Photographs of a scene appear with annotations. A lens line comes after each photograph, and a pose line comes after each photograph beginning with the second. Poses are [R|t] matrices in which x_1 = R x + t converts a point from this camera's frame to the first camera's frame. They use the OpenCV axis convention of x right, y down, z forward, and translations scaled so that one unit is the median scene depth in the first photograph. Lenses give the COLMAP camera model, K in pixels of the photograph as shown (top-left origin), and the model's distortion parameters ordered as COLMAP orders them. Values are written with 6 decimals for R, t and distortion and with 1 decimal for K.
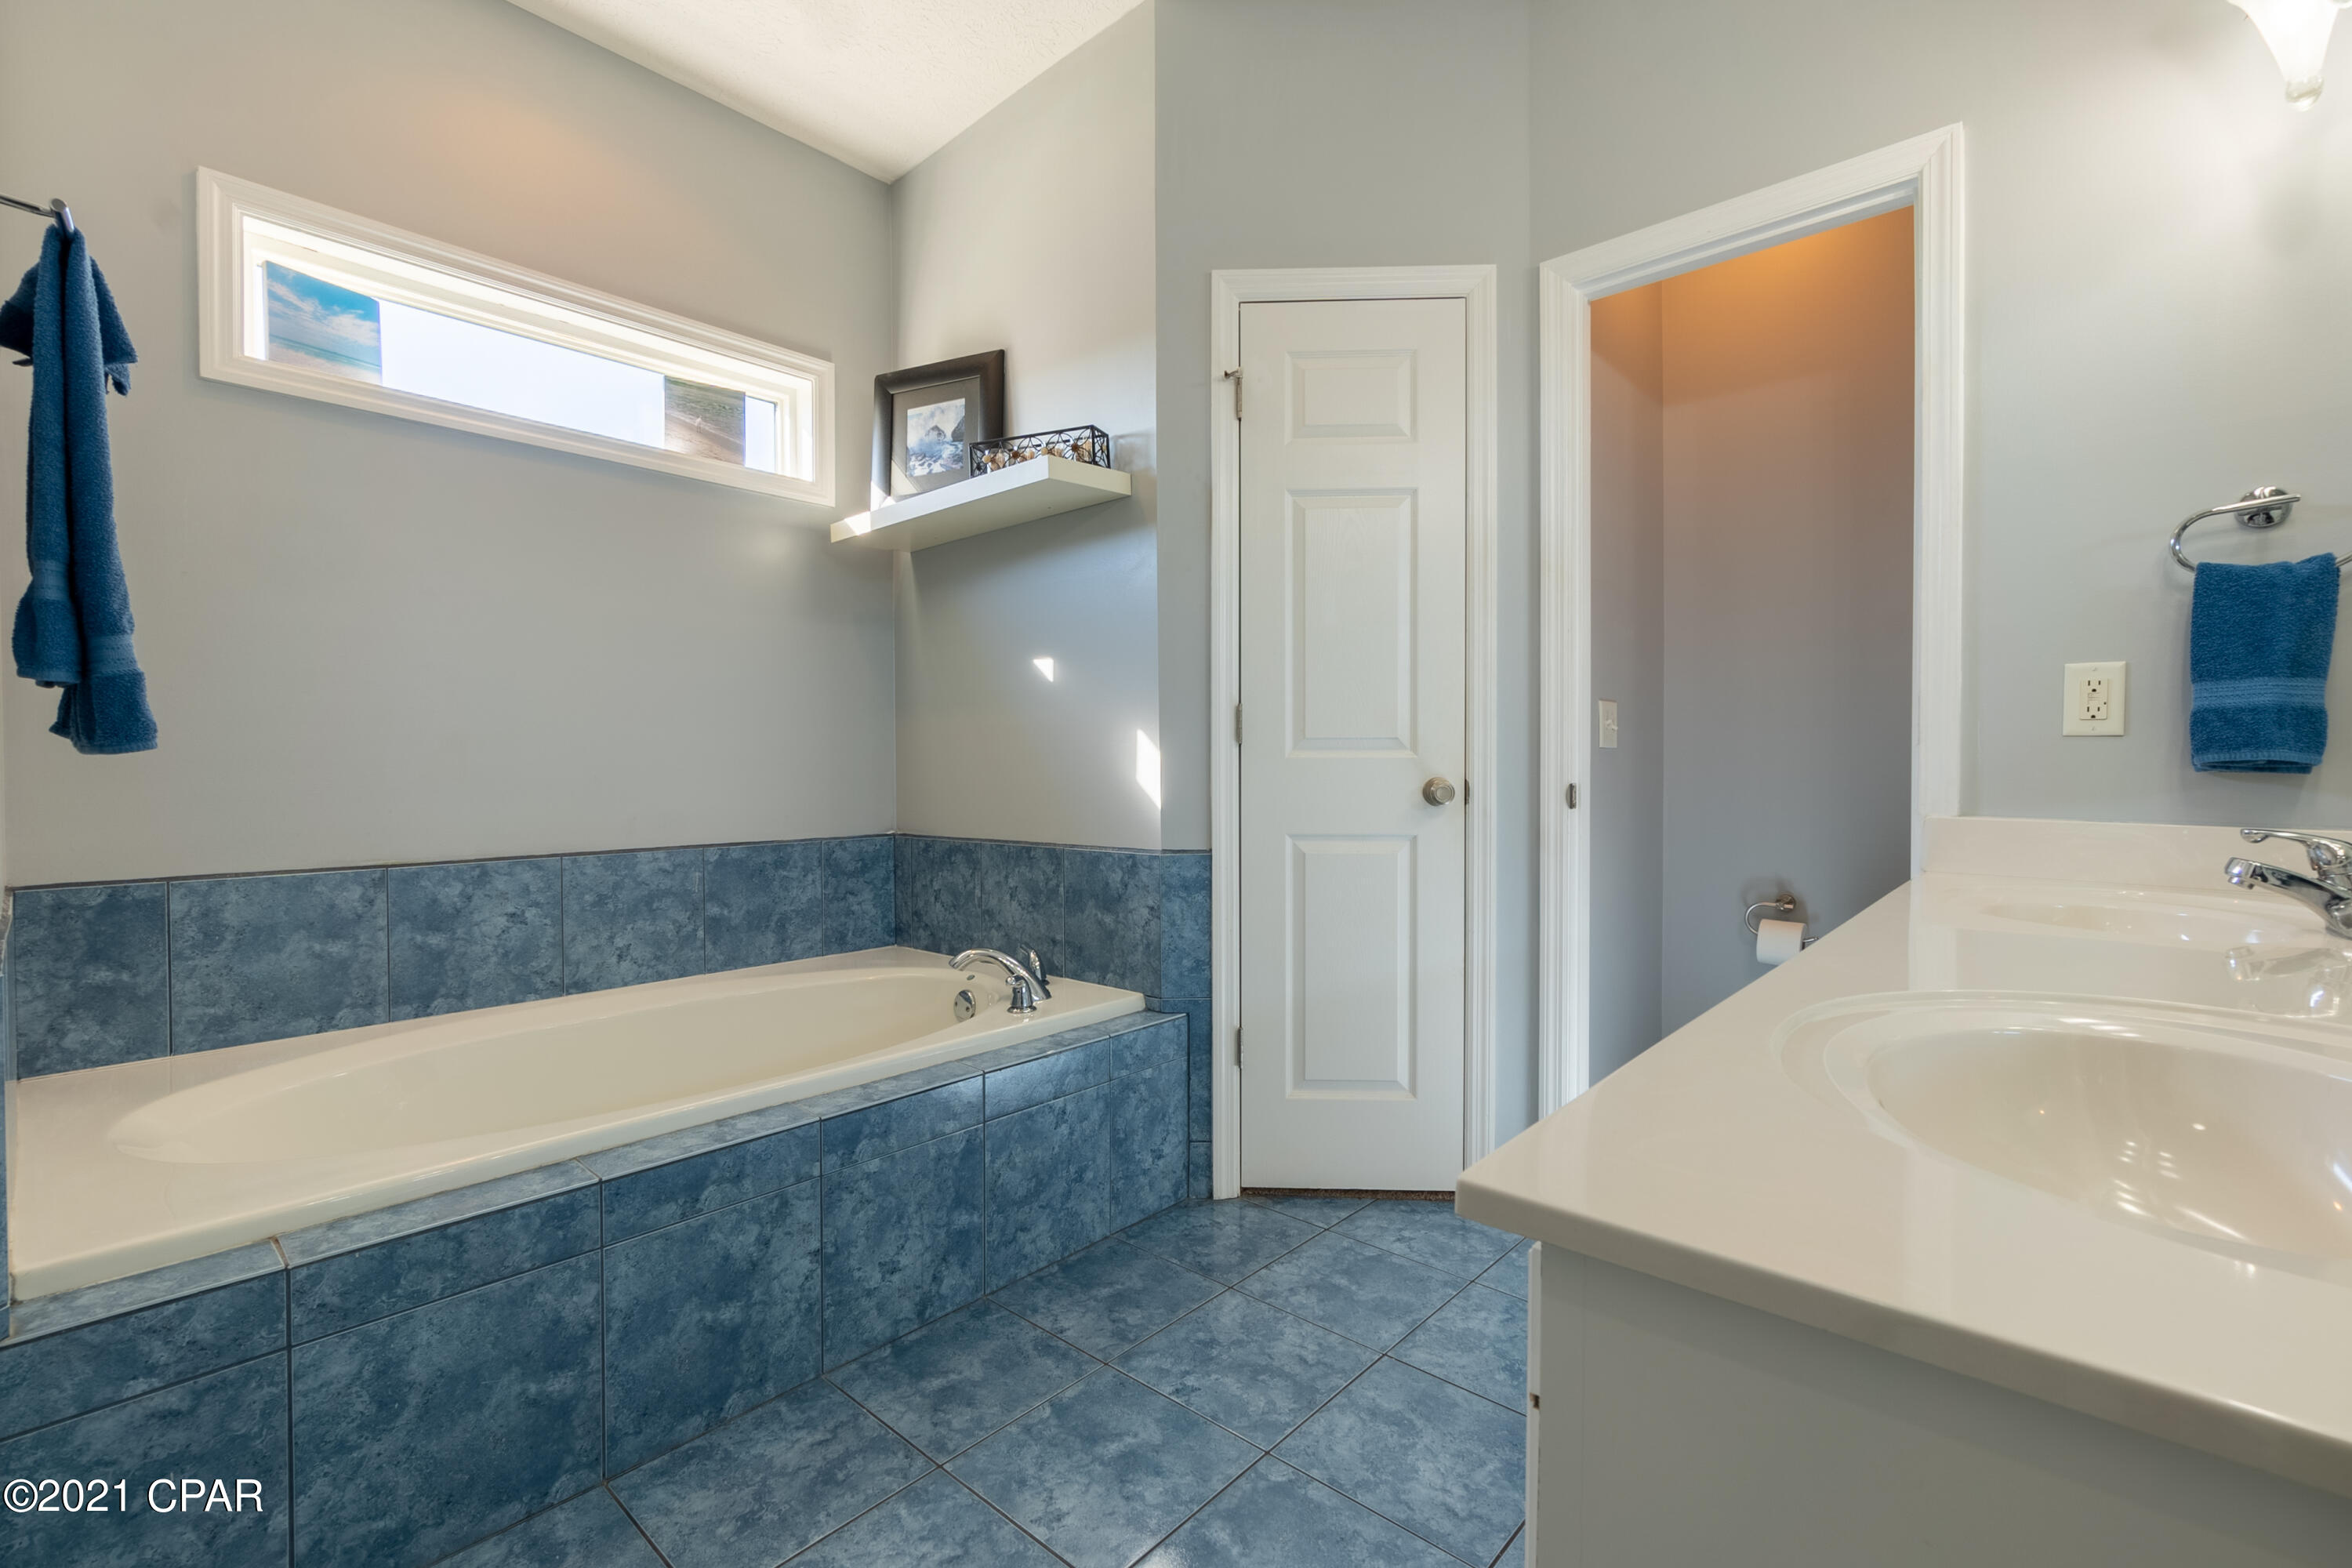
lens RADIAL K [[992.4, 0, 1183.8], [0, 992.4, 785.1], [0, 0, 1]] dist [0.001665, 0.000354]
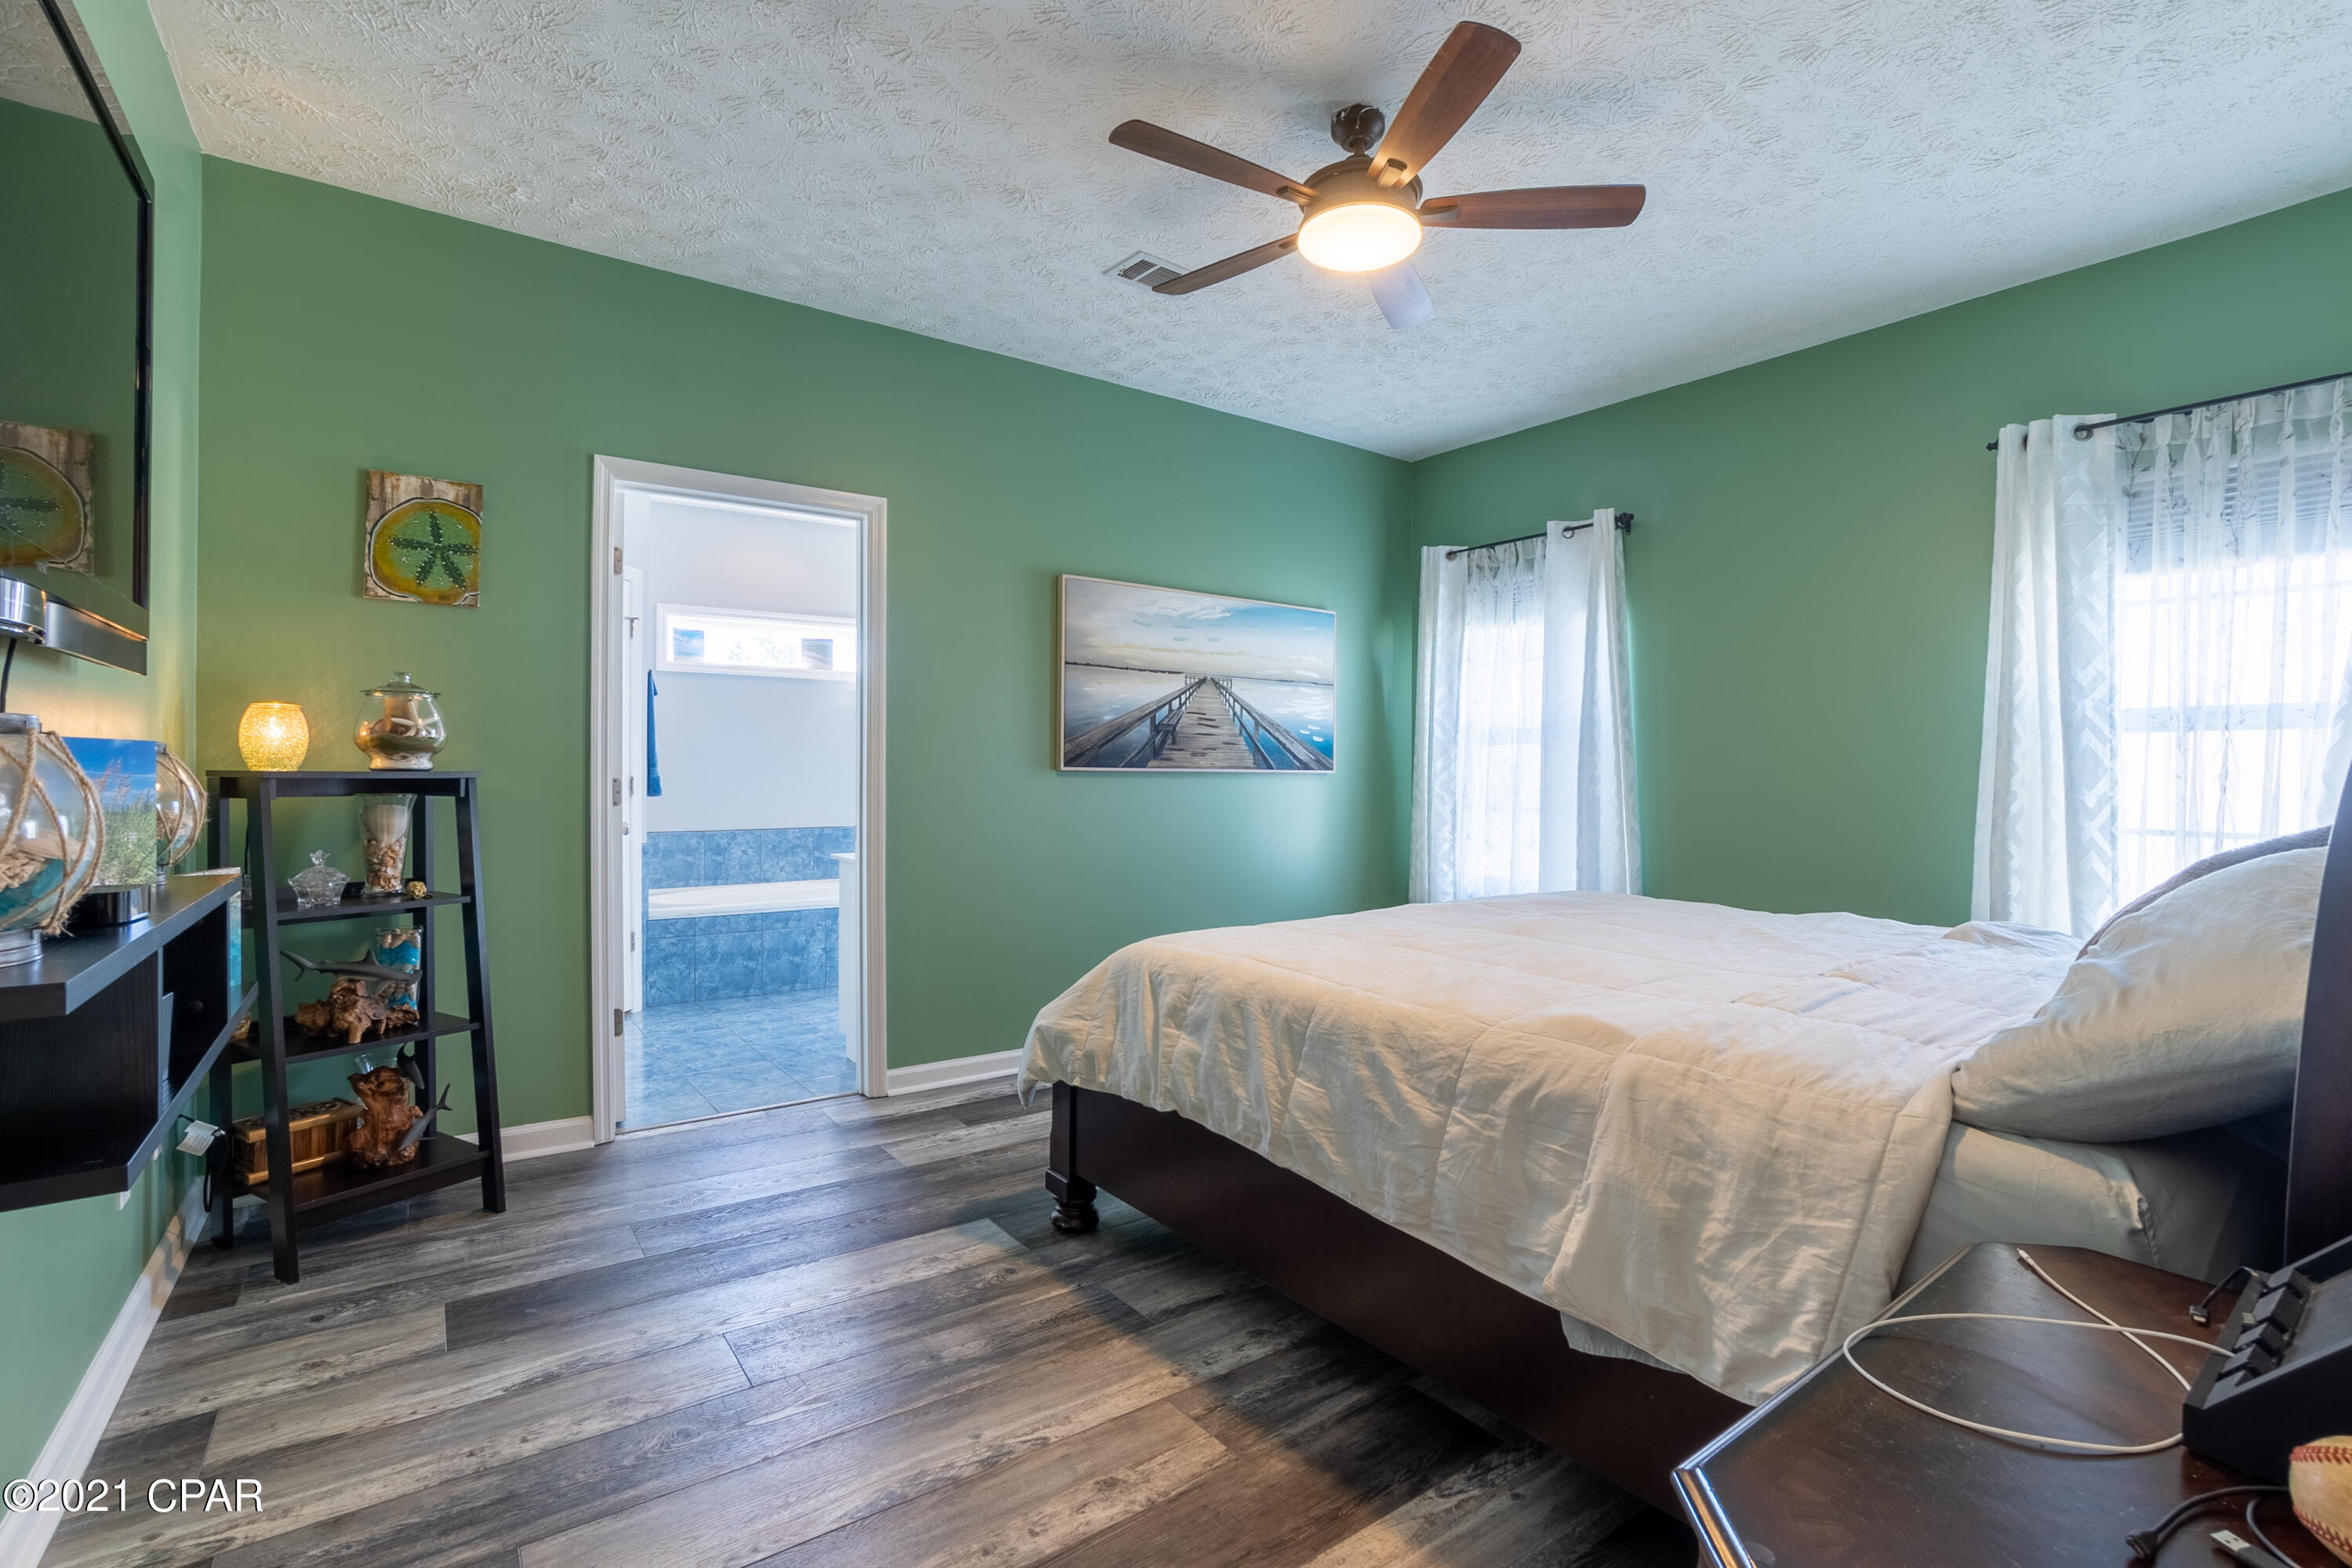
lens RADIAL K [[1043.2, 0, 1163.2], [0, 1043.2, 781.1], [0, 0, 1]] dist [-0.001423, 0.000147]
pose [[0.975854, 0.007211, -0.218304, 1.452980], [-0.009519, 0.999909, -0.009521, -0.058859], [0.218215, 0.011369, 0.975834, -2.093770]]
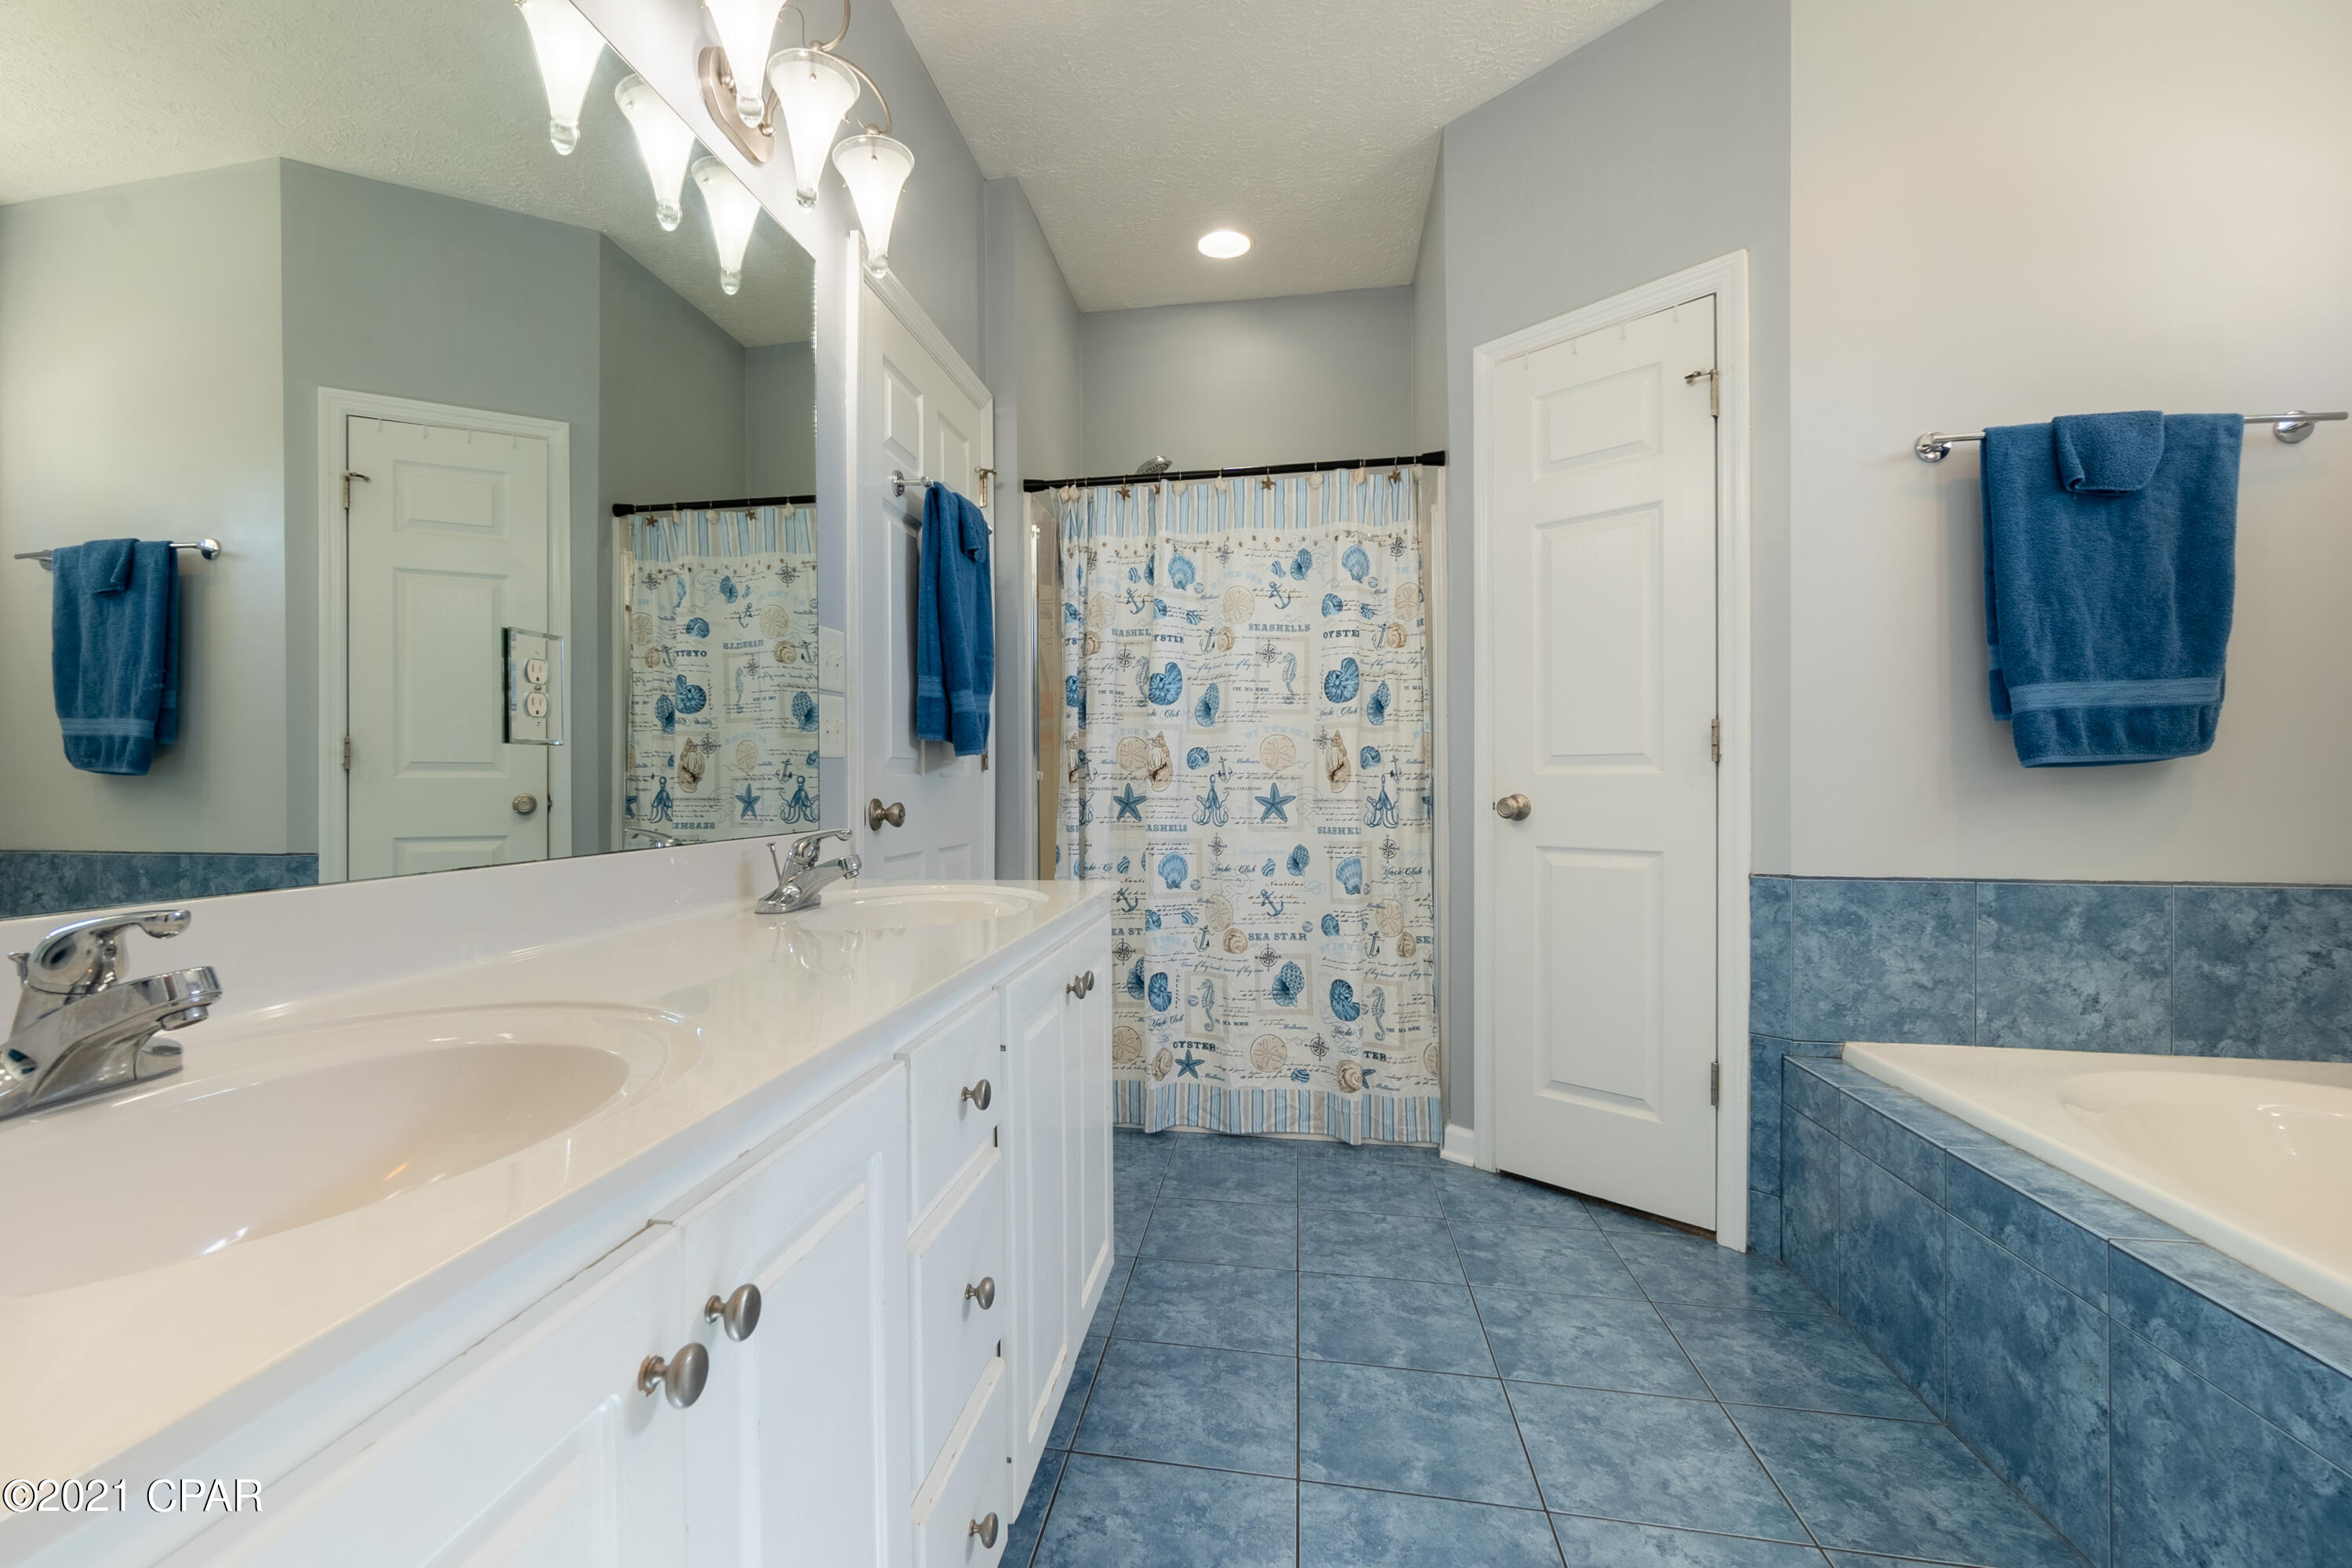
lens RADIAL K [[1043.2, 0, 1163.2], [0, 1043.2, 781.1], [0, 0, 1]] dist [-0.001423, 0.000147]
pose [[-0.824560, -0.006120, -0.565741, 0.680450], [-0.015558, 0.999809, 0.011859, -0.014328], [0.565560, 0.018580, -0.824498, 1.231250]]
